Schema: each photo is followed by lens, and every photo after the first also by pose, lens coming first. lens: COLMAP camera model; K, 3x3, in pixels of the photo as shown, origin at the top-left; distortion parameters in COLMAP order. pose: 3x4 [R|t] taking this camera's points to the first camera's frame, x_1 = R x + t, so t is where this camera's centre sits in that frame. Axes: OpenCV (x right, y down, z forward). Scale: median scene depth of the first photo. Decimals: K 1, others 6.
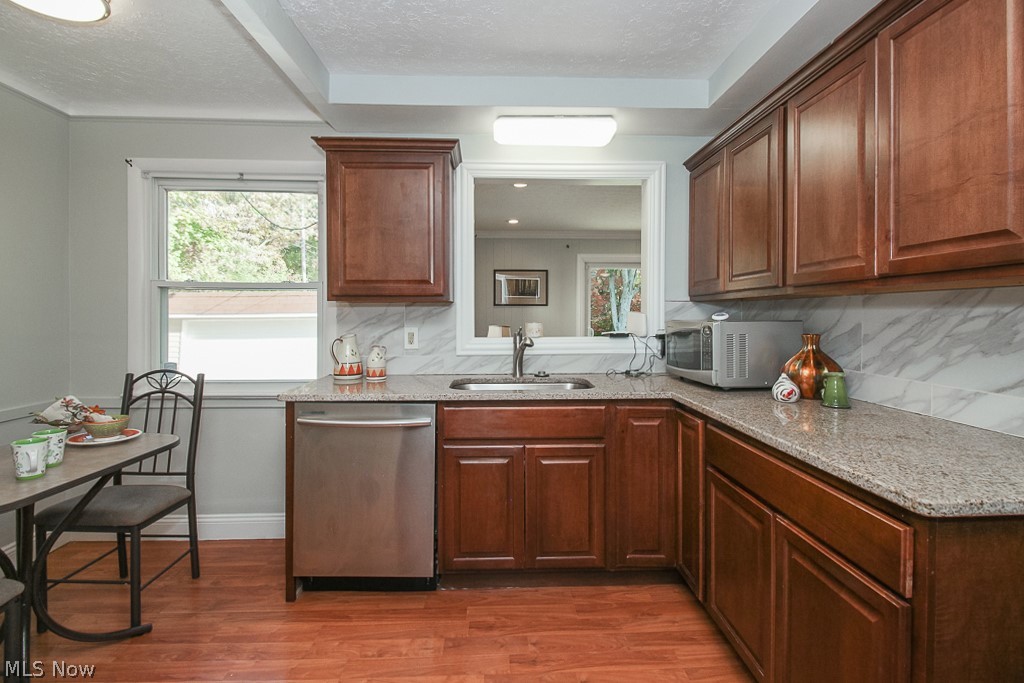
lens RADIAL K [[471.4, 0, 515.1], [0, 471.4, 320.1], [0, 0, 1]] dist [0.003336, -0.000738]
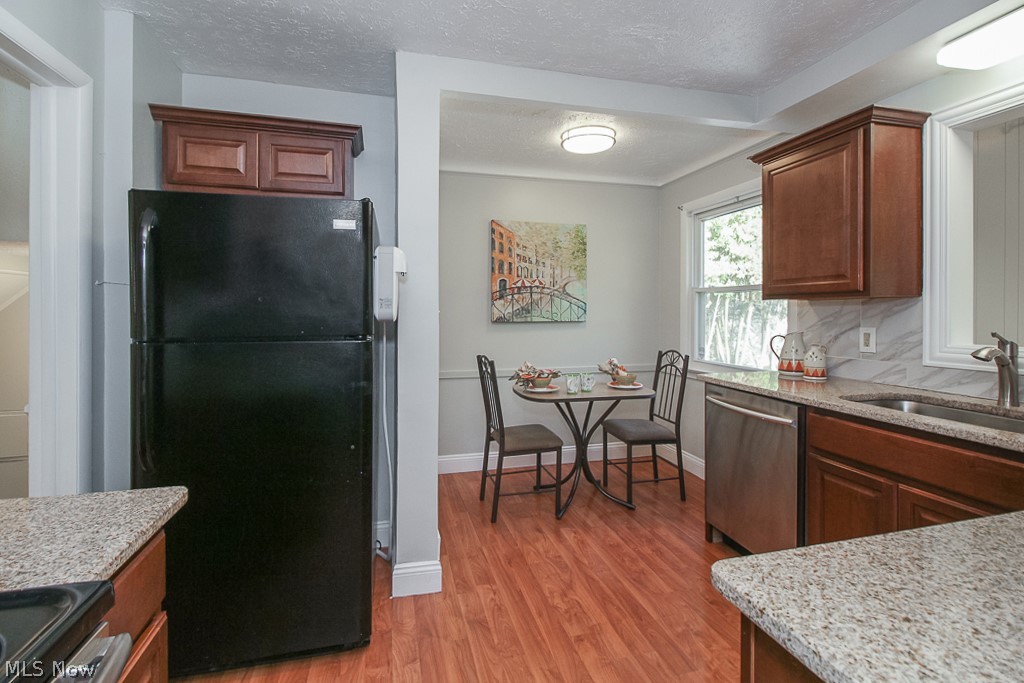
lens RADIAL K [[471.4, 0, 505.7], [0, 471.4, 309.9], [0, 0, 1]] dist [0.003336, -0.000738]
pose [[0.209641, -0.000807, -0.977778, 0.537313], [-0.006098, 0.999979, -0.002133, -0.011765], [0.977759, 0.006410, 0.209632, 0.172732]]
